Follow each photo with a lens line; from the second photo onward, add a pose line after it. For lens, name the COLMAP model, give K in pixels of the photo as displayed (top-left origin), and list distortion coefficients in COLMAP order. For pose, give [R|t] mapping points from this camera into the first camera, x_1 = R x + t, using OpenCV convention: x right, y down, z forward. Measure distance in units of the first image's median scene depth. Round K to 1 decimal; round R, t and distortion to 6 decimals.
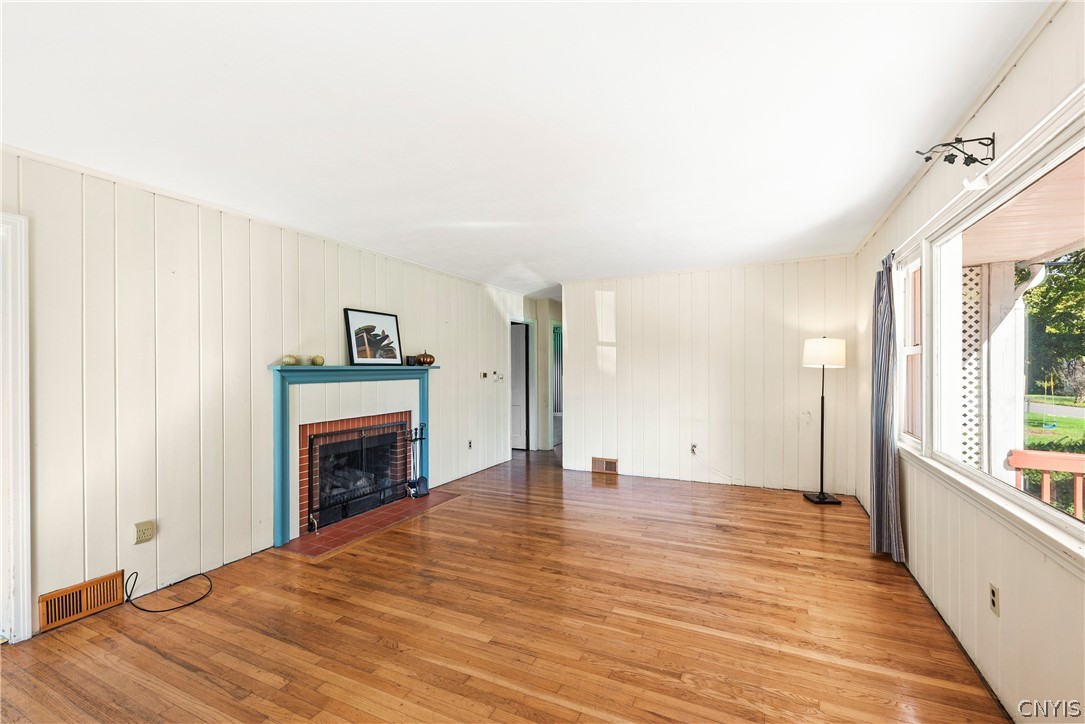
lens RADIAL K [[466.3, 0, 539.6], [0, 466.3, 370.7], [0, 0, 1]] dist [0.008532, -0.001691]
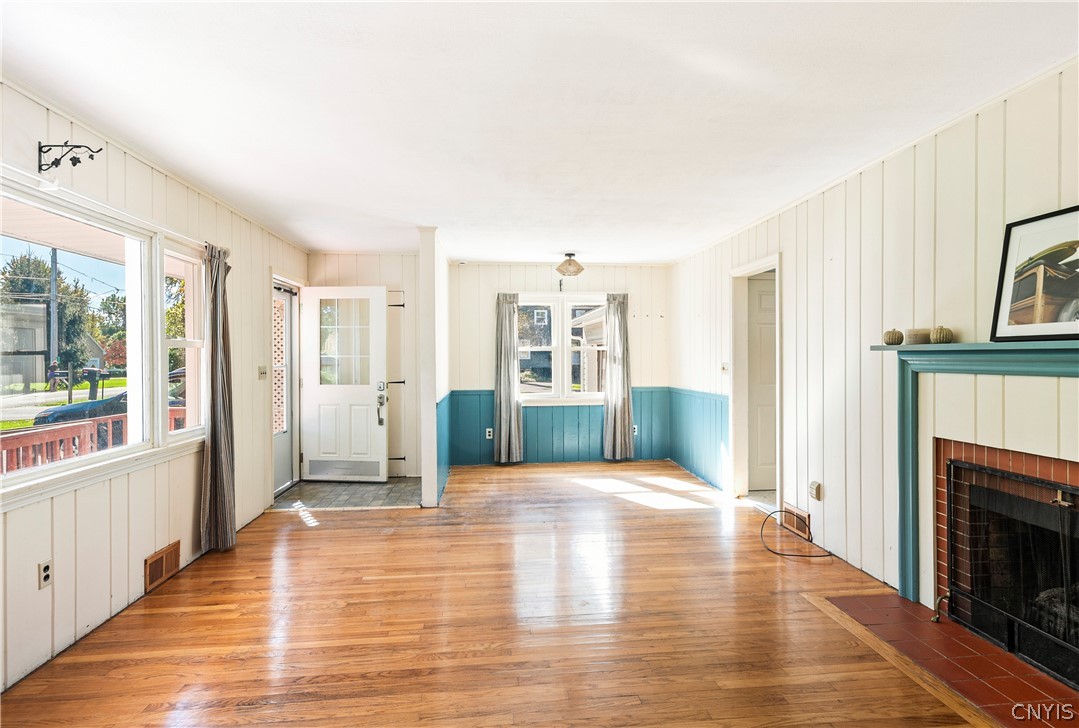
lens RADIAL K [[540.4, 0, 541.8], [0, 540.4, 361.9], [0, 0, 1]] dist [0.005789, 0.000966]
pose [[-0.848266, 0.018745, -0.529238, 0.307539], [0.010038, 0.999763, 0.019322, -0.005625], [0.529474, 0.011078, -0.848254, 1.248094]]
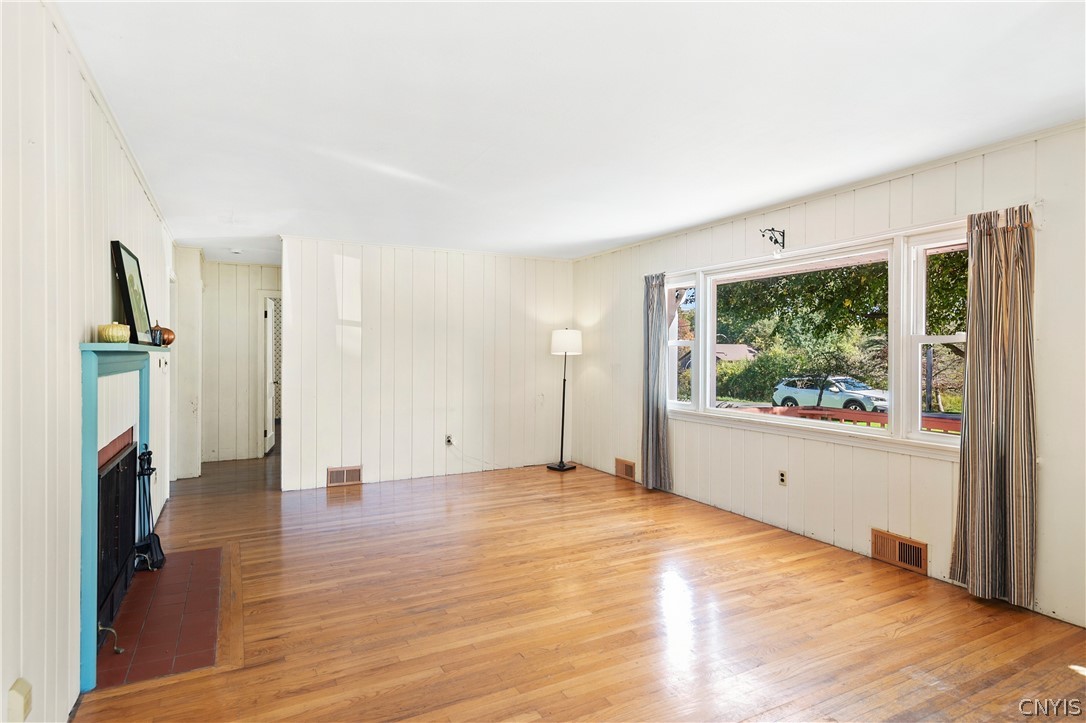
lens RADIAL K [[607.9, 0, 551.4], [0, 607.9, 350.6], [0, 0, 1]] dist [0.005837, 0.000567]
pose [[0.576360, 0.013380, 0.817086, -0.728382], [-0.000285, 0.999869, -0.016171, 0.009174], [-0.817196, 0.009087, 0.576289, 0.163794]]
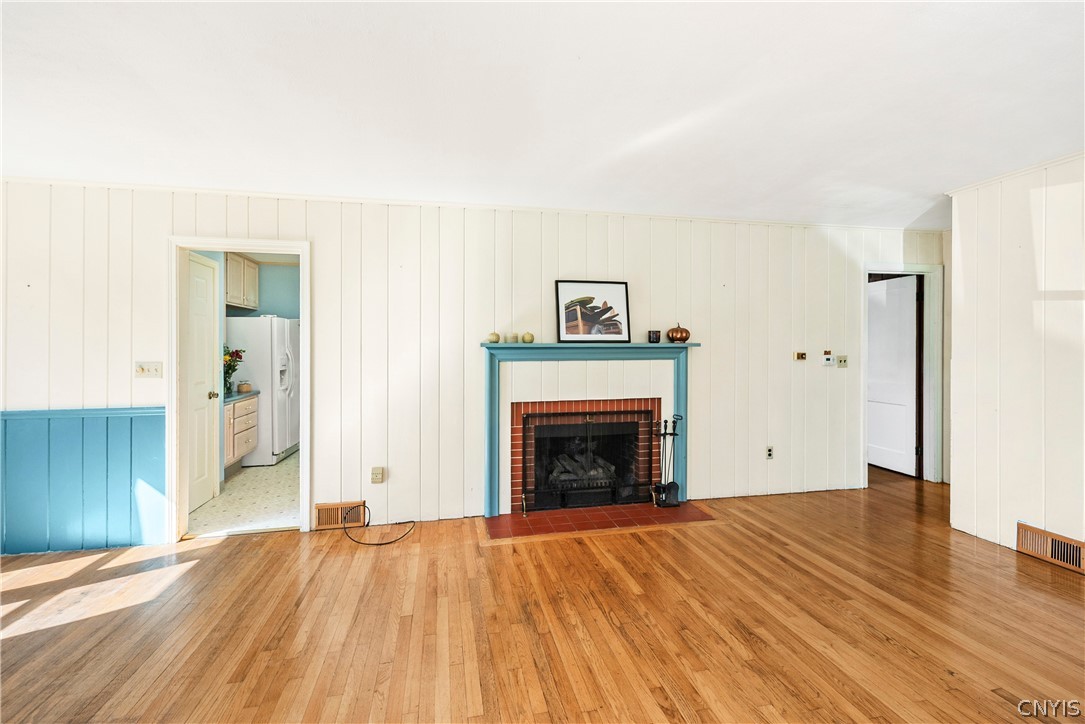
lens RADIAL K [[466.3, 0, 534.7], [0, 466.3, 352.4], [0, 0, 1]] dist [0.008532, -0.001691]
pose [[0.608367, 0.011398, -0.793574, 0.286070], [-0.005681, 0.999934, 0.010006, -0.000995], [0.793636, -0.001579, 0.608391, 0.400842]]
